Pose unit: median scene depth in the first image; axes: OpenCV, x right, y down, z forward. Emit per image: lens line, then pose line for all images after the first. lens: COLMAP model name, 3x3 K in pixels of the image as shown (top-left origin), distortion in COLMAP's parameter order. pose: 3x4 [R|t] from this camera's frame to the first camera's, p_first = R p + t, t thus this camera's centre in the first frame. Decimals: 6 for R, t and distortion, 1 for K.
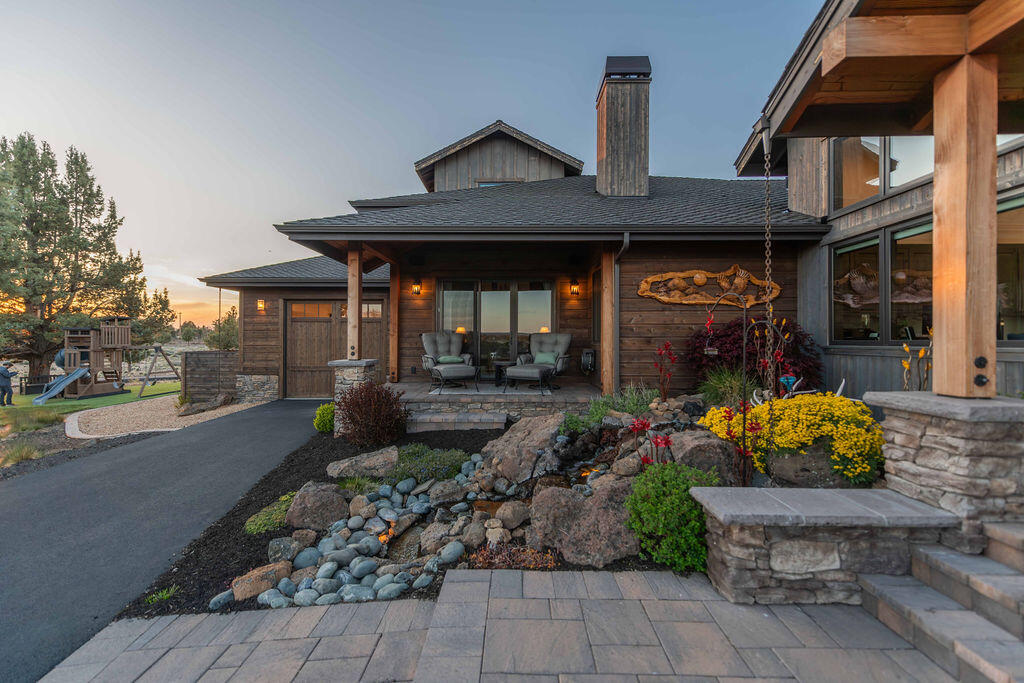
lens RADIAL K [[399.8, 0, 519.9], [0, 399.8, 338.6], [0, 0, 1]] dist [0.008158, -0.001766]
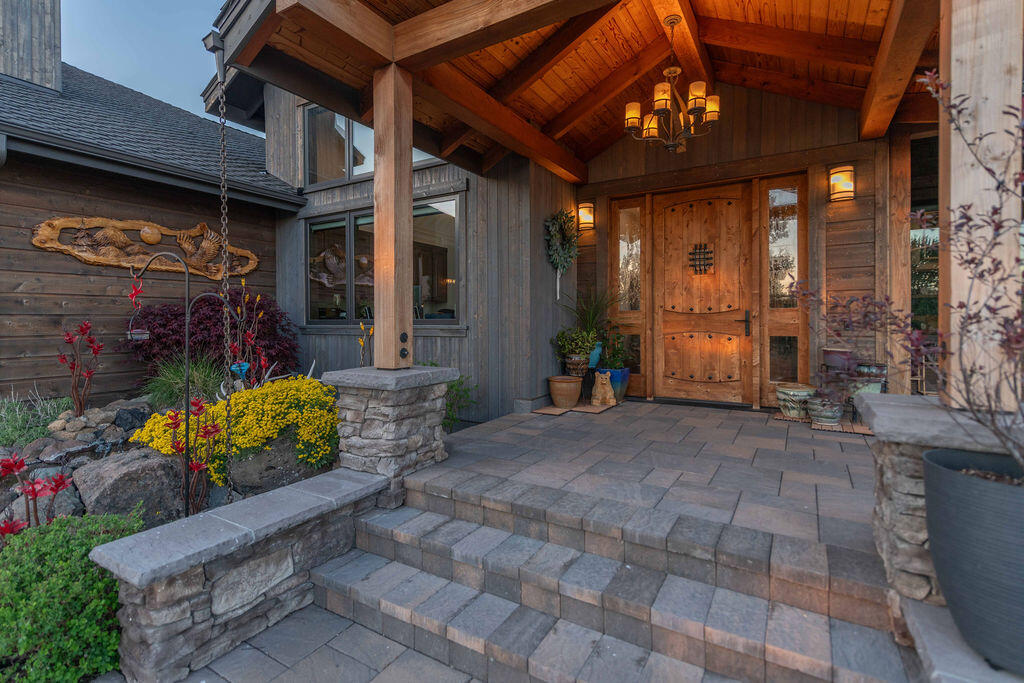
lens RADIAL K [[479.5, 0, 494.6], [0, 479.5, 322.5], [0, 0, 1]] dist [0.005736, -0.000174]
pose [[0.530496, -0.006429, 0.847663, 0.098368], [0.000019, 0.999971, 0.007572, 0.004491], [-0.847687, -0.004001, 0.530481, 0.042498]]
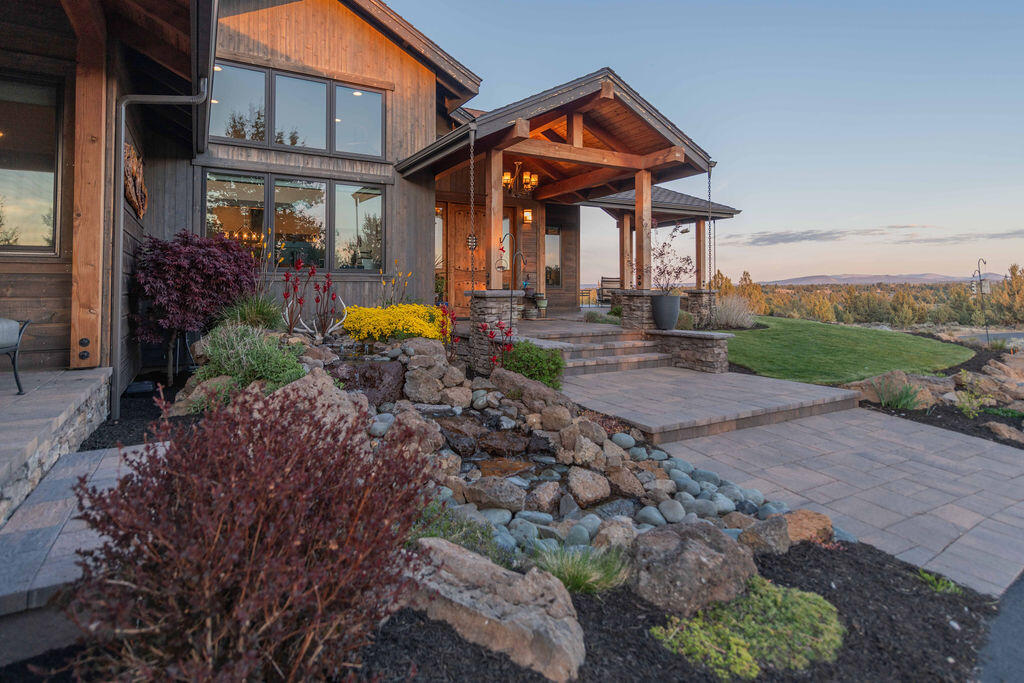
lens RADIAL K [[530.6, 0, 470.3], [0, 530.6, 277.5], [0, 0, 1]] dist [0.007390, -0.000150]
pose [[-0.446385, 0.018811, 0.894643, -1.390469], [-0.004463, 0.999720, -0.023247, 0.124107], [-0.894830, -0.014370, -0.446176, 2.149536]]
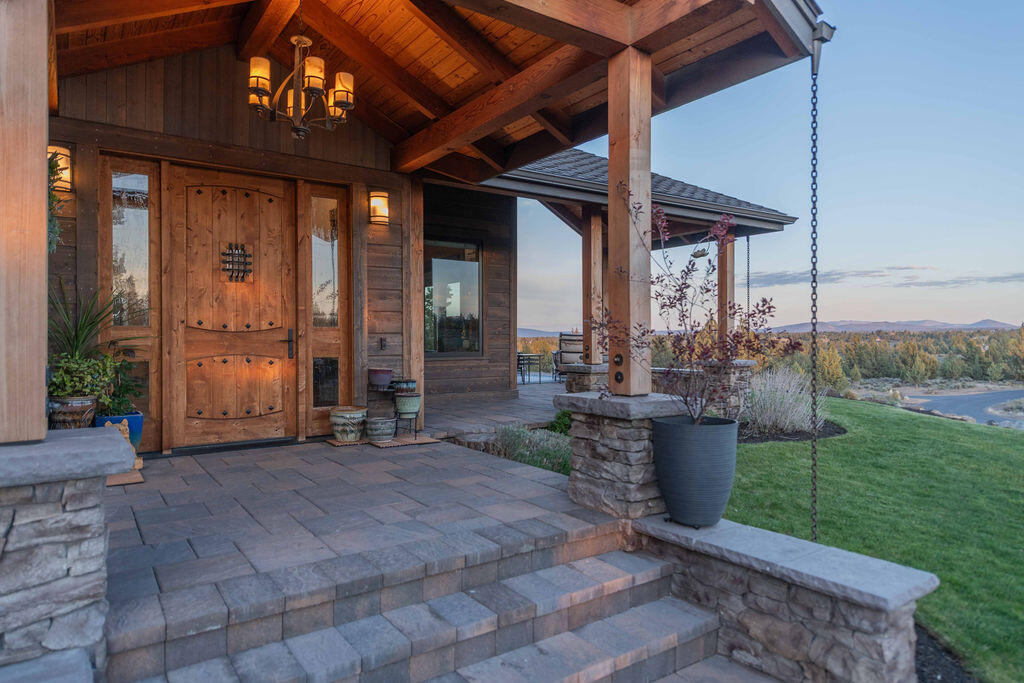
lens RADIAL K [[641.5, 0, 520.8], [0, 641.5, 339.4], [0, 0, 1]] dist [0.008131, -0.002726]
pose [[-0.578312, -0.002401, 0.815812, -0.008605], [-0.002393, 0.999996, 0.001247, 0.002805], [-0.815812, -0.001231, -0.578316, 0.803071]]
